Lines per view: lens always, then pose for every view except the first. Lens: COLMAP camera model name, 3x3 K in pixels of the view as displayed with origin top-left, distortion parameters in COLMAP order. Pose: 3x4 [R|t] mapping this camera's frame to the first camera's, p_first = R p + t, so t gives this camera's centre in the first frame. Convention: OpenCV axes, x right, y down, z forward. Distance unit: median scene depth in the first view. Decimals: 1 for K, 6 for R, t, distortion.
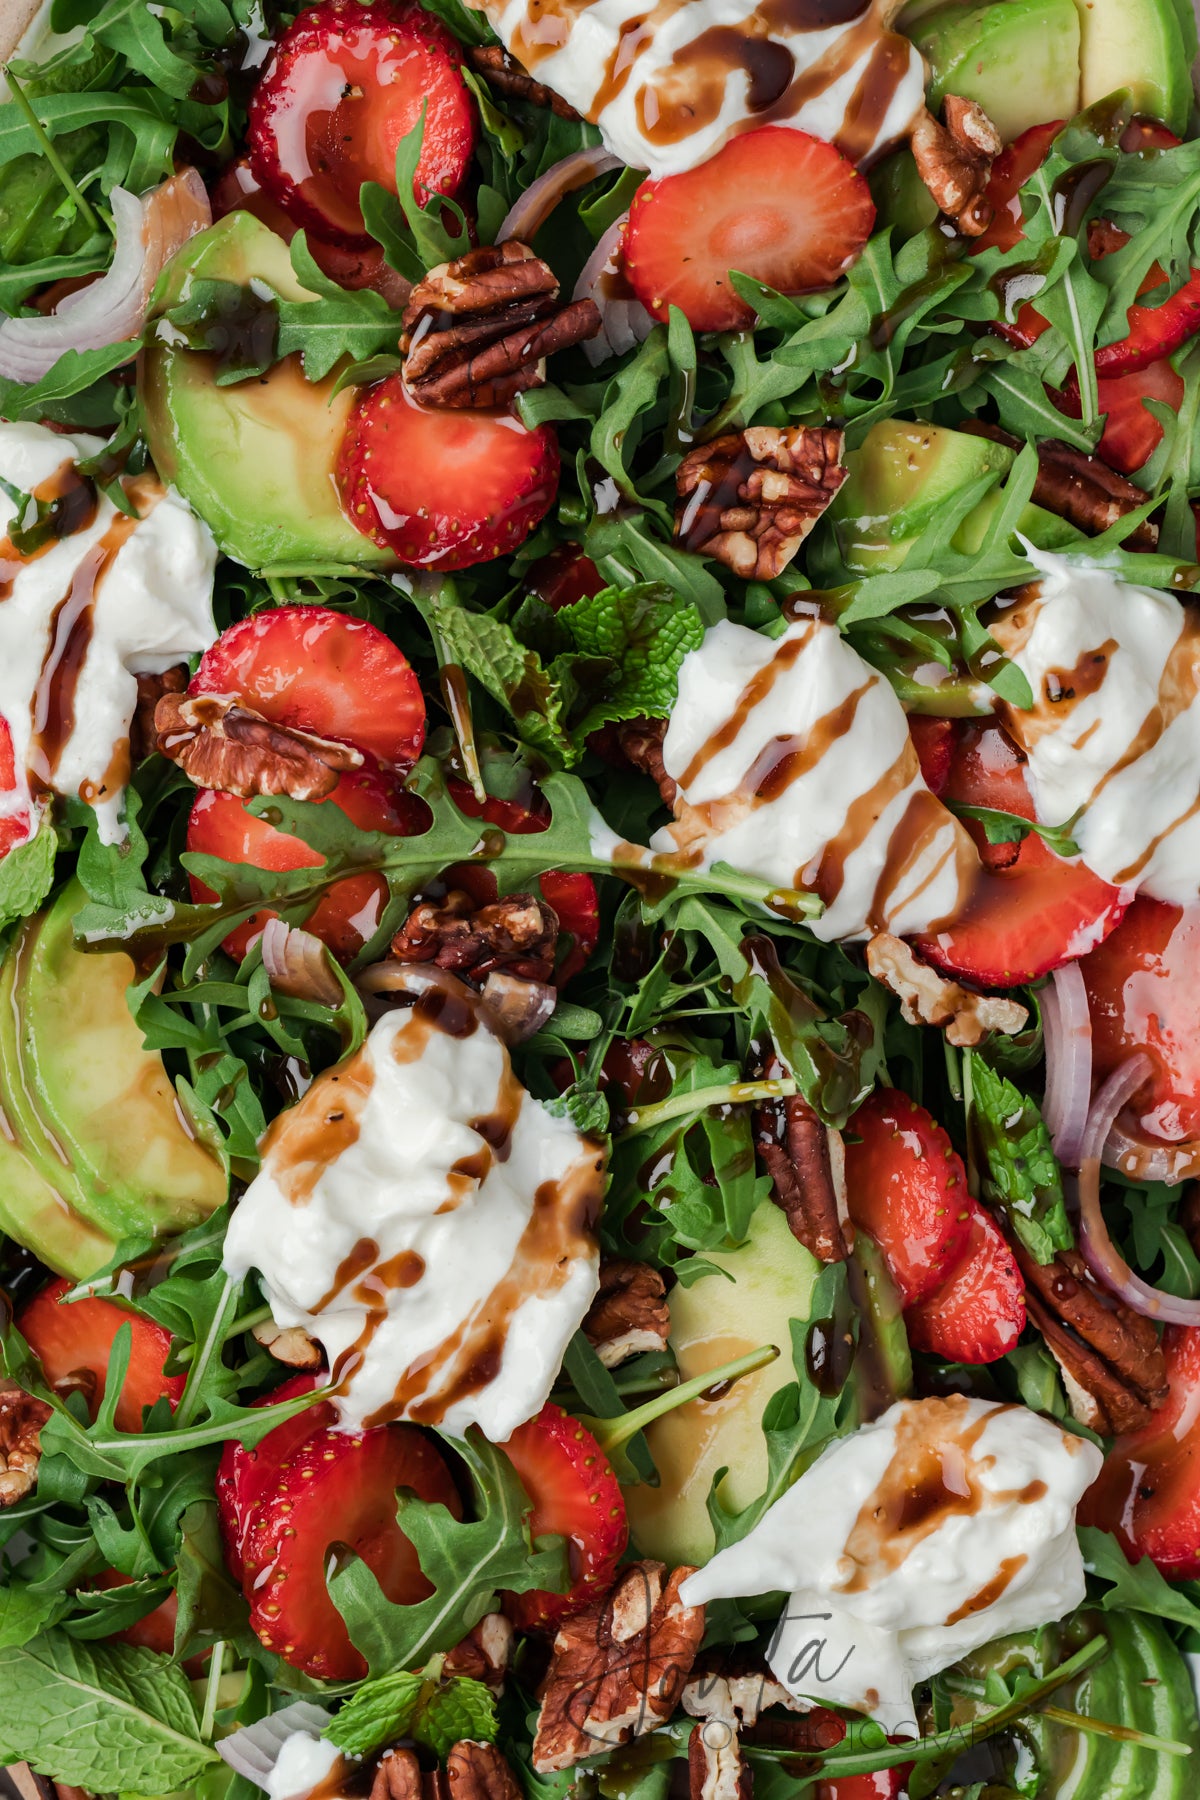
lens RADIAL K [[7048.8, 0, 594.2], [0, 7048.8, 889.3], [0, 0, 1]] dist [-0.003163, 0.000000]
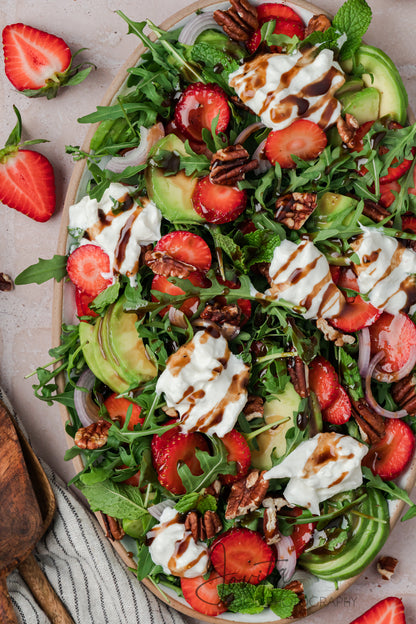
lens RADIAL K [[2443.6, 0, 205.3], [0, 2443.6, 309.2], [0, 0, 1]] dist [-0.003163, 0.000000]
pose [[0.998843, 0.048058, -0.001863, -0.023352], [-0.048063, 0.998840, -0.002912, 0.008567], [0.001721, 0.002998, 0.999994, -0.415074]]
